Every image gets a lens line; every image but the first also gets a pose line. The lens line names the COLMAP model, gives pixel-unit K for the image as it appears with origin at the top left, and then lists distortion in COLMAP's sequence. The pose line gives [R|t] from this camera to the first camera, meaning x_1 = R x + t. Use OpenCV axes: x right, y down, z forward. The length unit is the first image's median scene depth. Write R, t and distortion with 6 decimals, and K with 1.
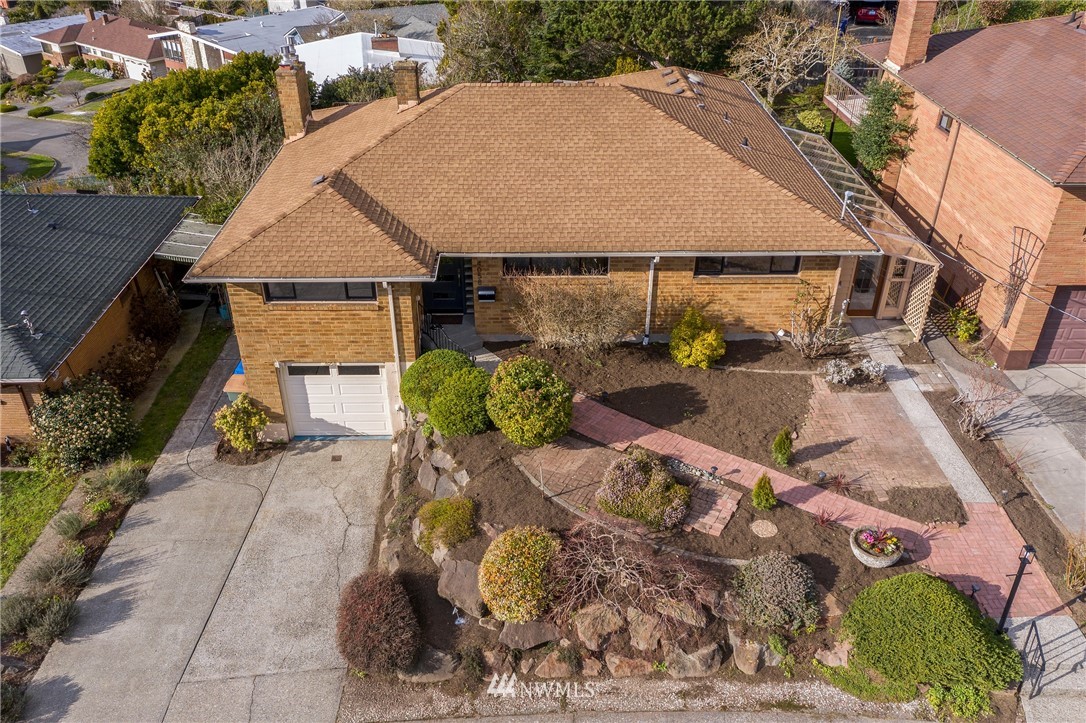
lens RADIAL K [[872.1, 0, 543.0], [0, 872.1, 361.5], [0, 0, 1]] dist [0.007567, 0.007313]
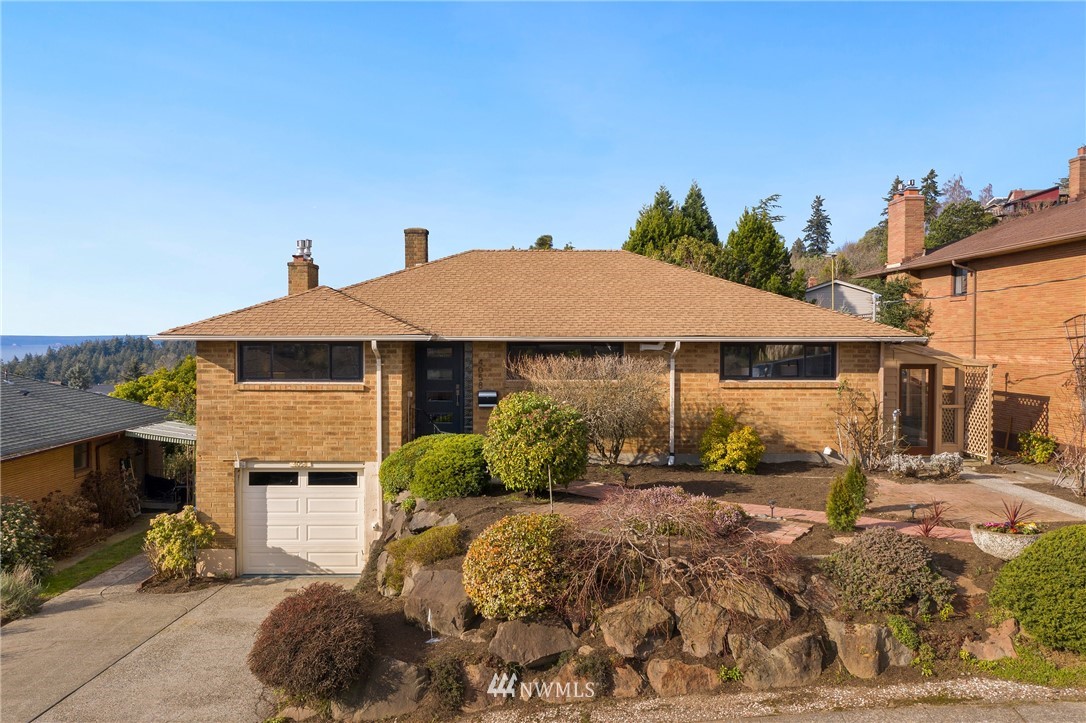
lens RADIAL K [[872.1, 0, 543.0], [0, 872.1, 361.5], [0, 0, 1]] dist [0.007567, 0.007313]
pose [[0.999975, -0.000287, -0.007068, -0.002321], [-0.003337, 0.861866, -0.507125, 0.358213], [0.006237, 0.507136, 0.861843, 0.229891]]
